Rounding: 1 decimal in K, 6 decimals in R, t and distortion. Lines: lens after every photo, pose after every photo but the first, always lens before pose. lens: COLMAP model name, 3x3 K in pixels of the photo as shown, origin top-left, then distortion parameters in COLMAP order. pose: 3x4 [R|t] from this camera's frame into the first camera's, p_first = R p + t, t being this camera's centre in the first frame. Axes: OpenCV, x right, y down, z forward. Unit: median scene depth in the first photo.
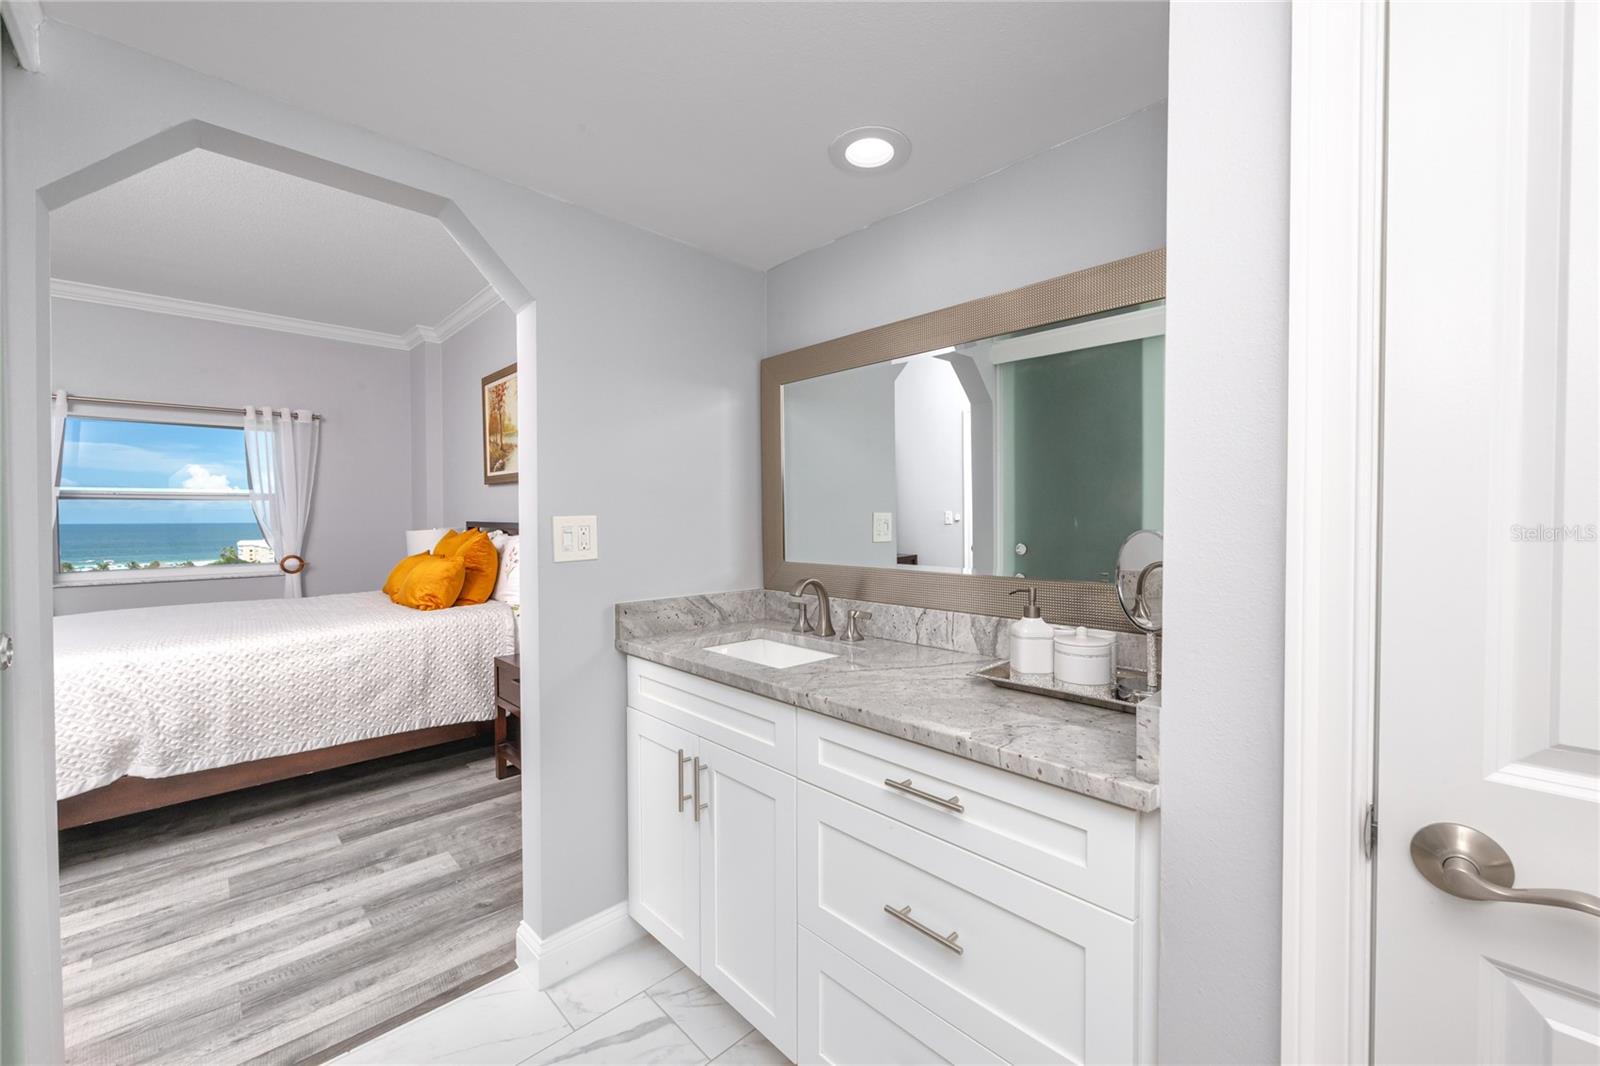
lens RADIAL K [[624.2, 0, 792.4], [0, 624.2, 531.9], [0, 0, 1]] dist [0.001473, 0.000038]
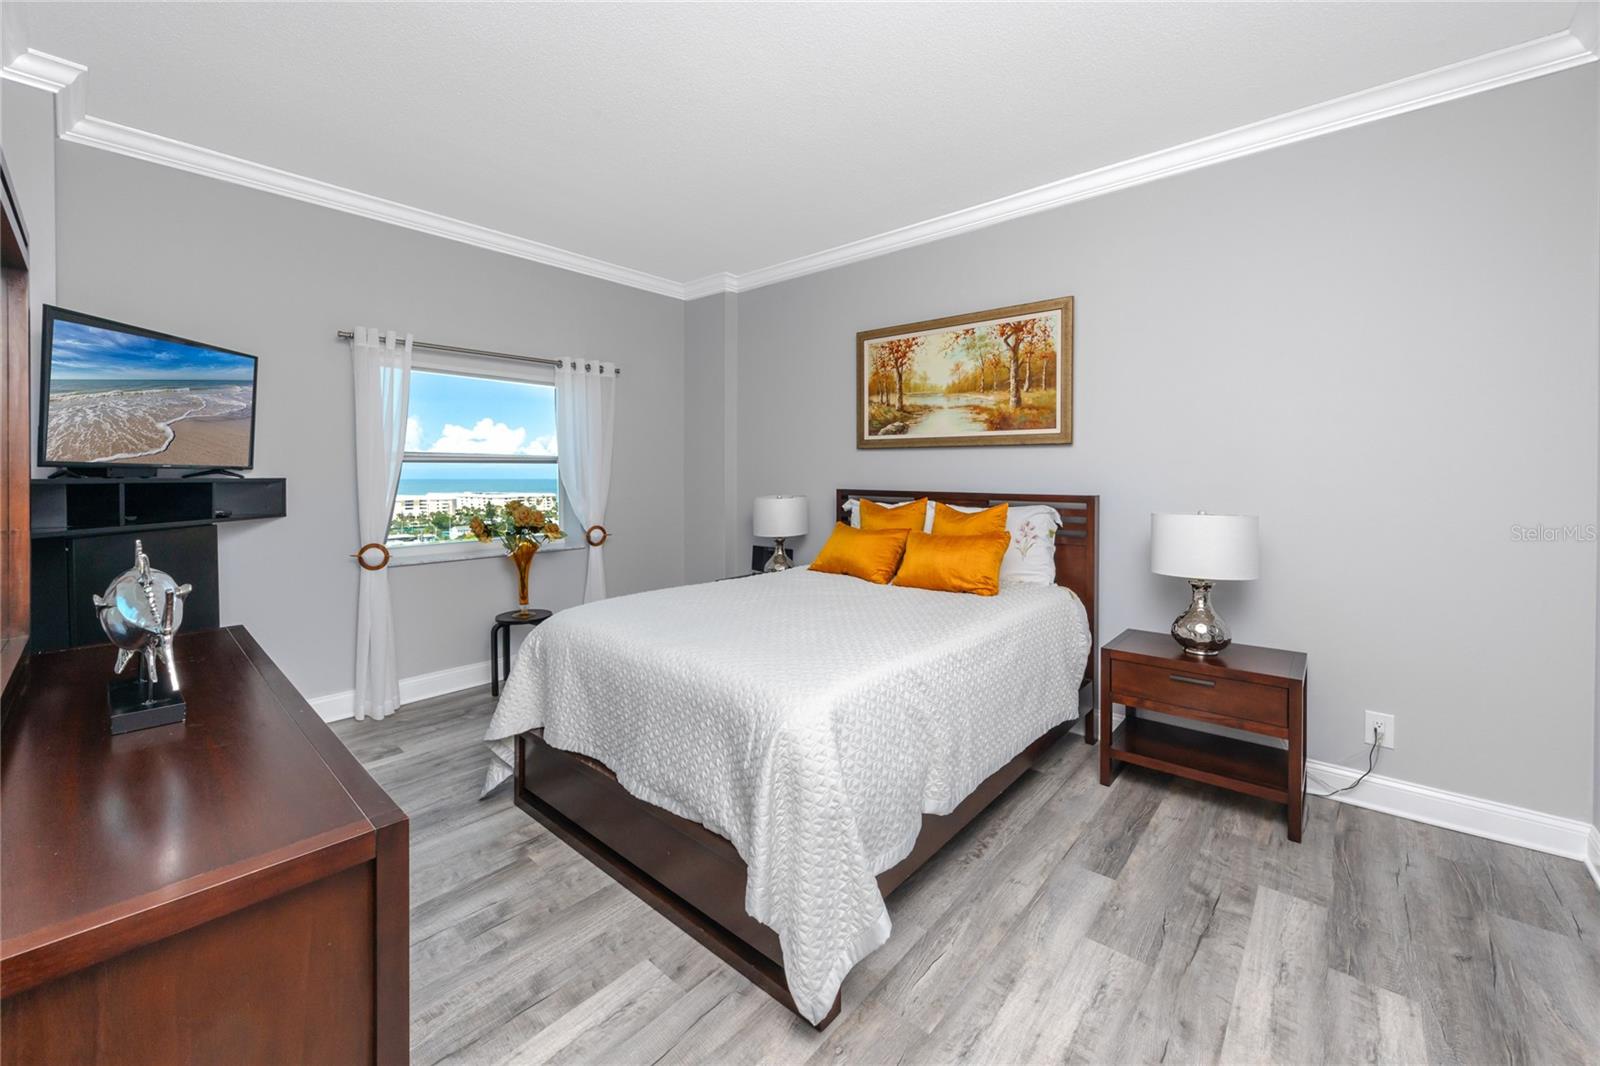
lens RADIAL K [[624.2, 0, 827.0], [0, 624.2, 481.5], [0, 0, 1]] dist [0.001473, 0.000038]
pose [[0.996187, 0.002711, 0.087201, -1.112975], [-0.001439, 0.999892, -0.014649, -0.025891], [-0.087232, 0.014467, 0.996083, 0.173373]]
